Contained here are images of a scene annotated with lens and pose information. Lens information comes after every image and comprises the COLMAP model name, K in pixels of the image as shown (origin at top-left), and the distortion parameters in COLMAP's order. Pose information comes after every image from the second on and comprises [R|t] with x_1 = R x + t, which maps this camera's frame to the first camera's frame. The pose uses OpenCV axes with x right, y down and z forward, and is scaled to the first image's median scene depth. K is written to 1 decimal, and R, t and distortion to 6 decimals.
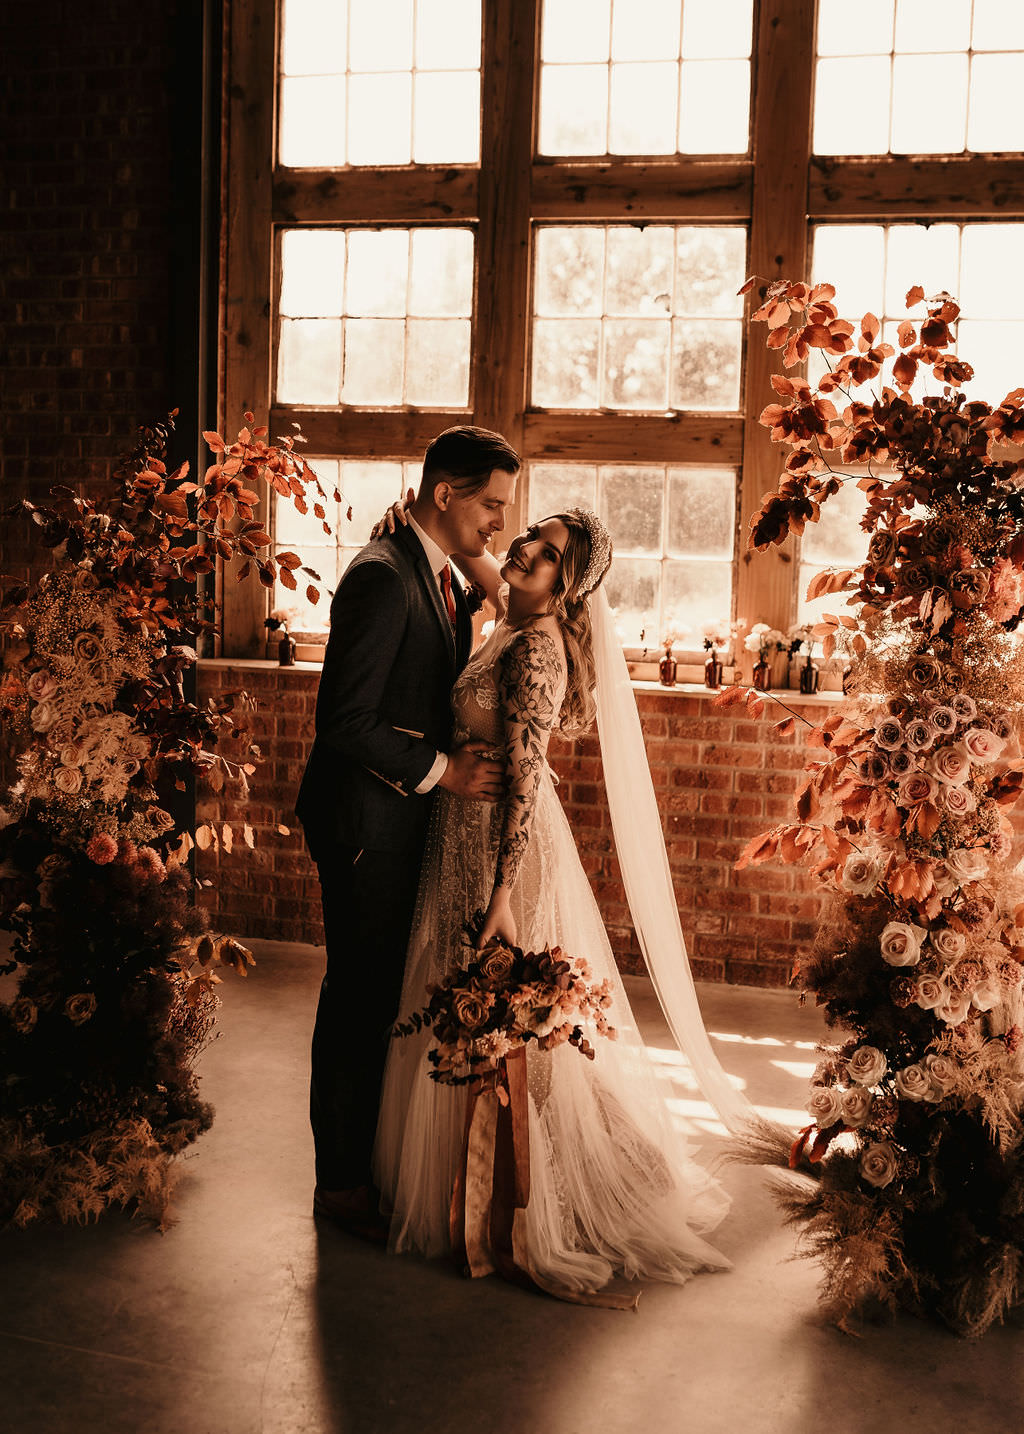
lens RADIAL K [[1591.8, 0, 515.2], [0, 1591.8, 635.9], [0, 0, 1]] dist [-0.027637, 0.031012]
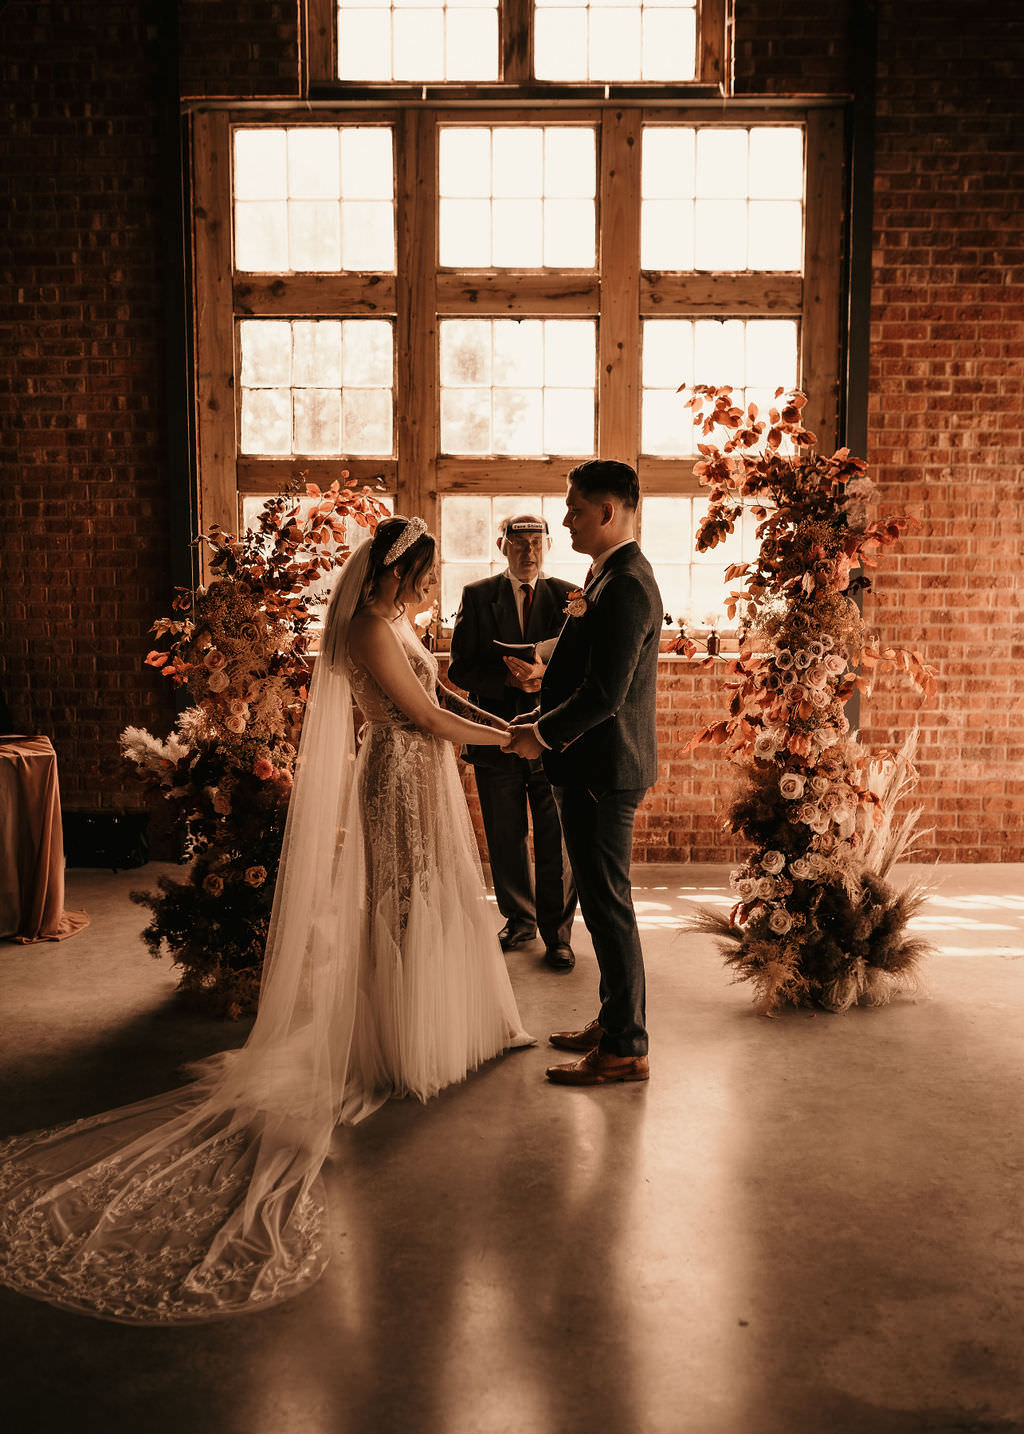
lens RADIAL K [[1486.3, 0, 512.0], [0, 1486.3, 717.0], [0, 0, 1]] dist [-0.015017, 0.016912]
pose [[0.977483, -0.055082, 0.203700, -0.314629], [0.044793, 0.997493, 0.054785, 0.020023], [-0.206207, -0.044427, 0.977499, -0.405803]]
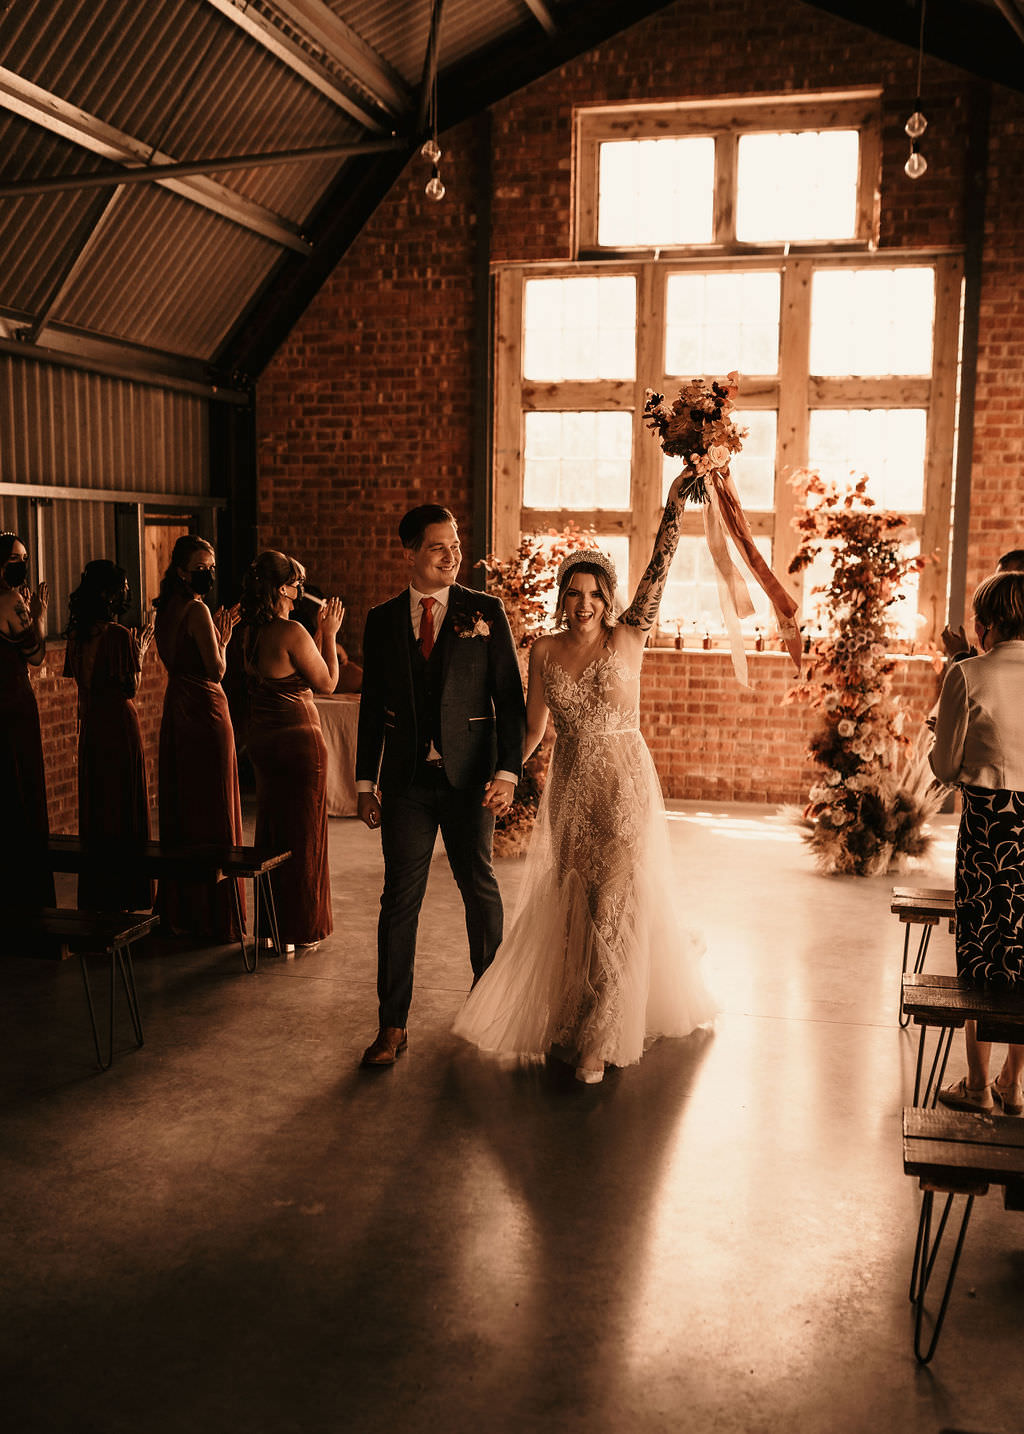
lens RADIAL K [[1483.5, 0, 511.0], [0, 1483.5, 760.9], [0, 0, 1]] dist [0.001302, 0.039884]
pose [[0.999812, -0.013011, -0.014404, -0.234107], [0.013761, 0.998483, 0.053307, 0.097526], [0.013689, -0.053495, 0.998474, -1.240872]]
